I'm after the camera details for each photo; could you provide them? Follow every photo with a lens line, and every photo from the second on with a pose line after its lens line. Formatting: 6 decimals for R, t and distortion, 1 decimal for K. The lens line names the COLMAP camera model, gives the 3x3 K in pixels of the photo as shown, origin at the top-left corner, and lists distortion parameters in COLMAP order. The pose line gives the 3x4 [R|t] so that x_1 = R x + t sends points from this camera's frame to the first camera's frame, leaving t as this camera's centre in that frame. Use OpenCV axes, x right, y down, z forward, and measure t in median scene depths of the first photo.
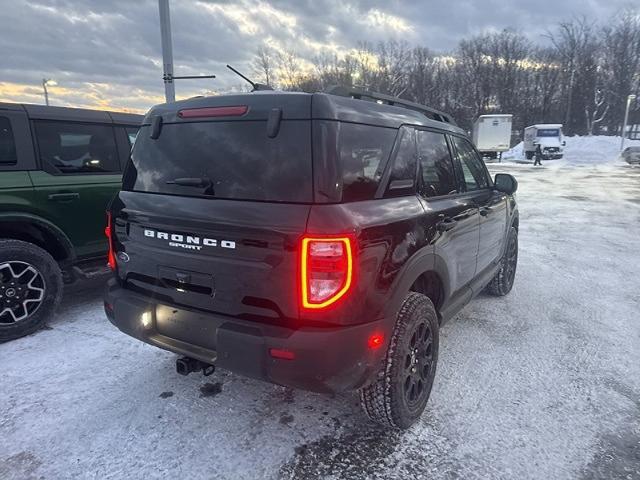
lens RADIAL K [[448.7, 0, 325.7], [0, 448.7, 238.1], [0, 0, 1]] dist [0.031017, -0.030330]
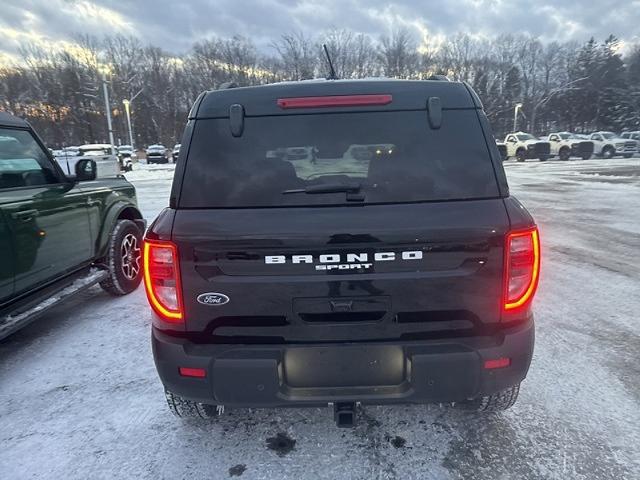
lens RADIAL K [[448.7, 0, 323.4], [0, 448.7, 236.2], [0, 0, 1]] dist [0.031017, -0.030330]
pose [[0.854465, -0.126589, 0.503849, -0.561274], [0.131362, 0.990988, 0.026205, -0.047495], [-0.502626, 0.043795, 0.863394, 0.245111]]
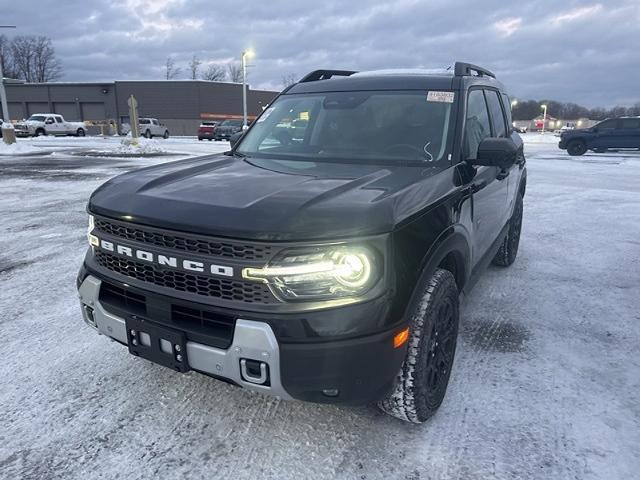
lens RADIAL K [[448.7, 0, 321.2], [0, 448.7, 243.4], [0, 0, 1]] dist [0.031017, -0.030330]
pose [[-0.999481, 0.004349, -0.031913, 0.359116], [-0.010338, 0.895097, 0.445752, -0.470291], [0.030504, 0.445850, -0.894588, 2.612153]]
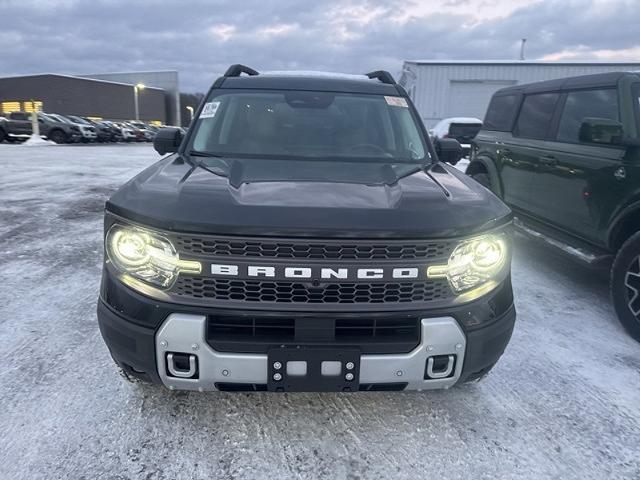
lens RADIAL K [[448.7, 0, 323.6], [0, 448.7, 239.8], [0, 0, 1]] dist [0.031017, -0.030330]
pose [[-0.824023, 0.115908, -0.554573, 0.858927], [-0.139734, 0.907032, 0.397200, -0.428916], [0.549054, 0.404795, -0.731219, 2.448552]]
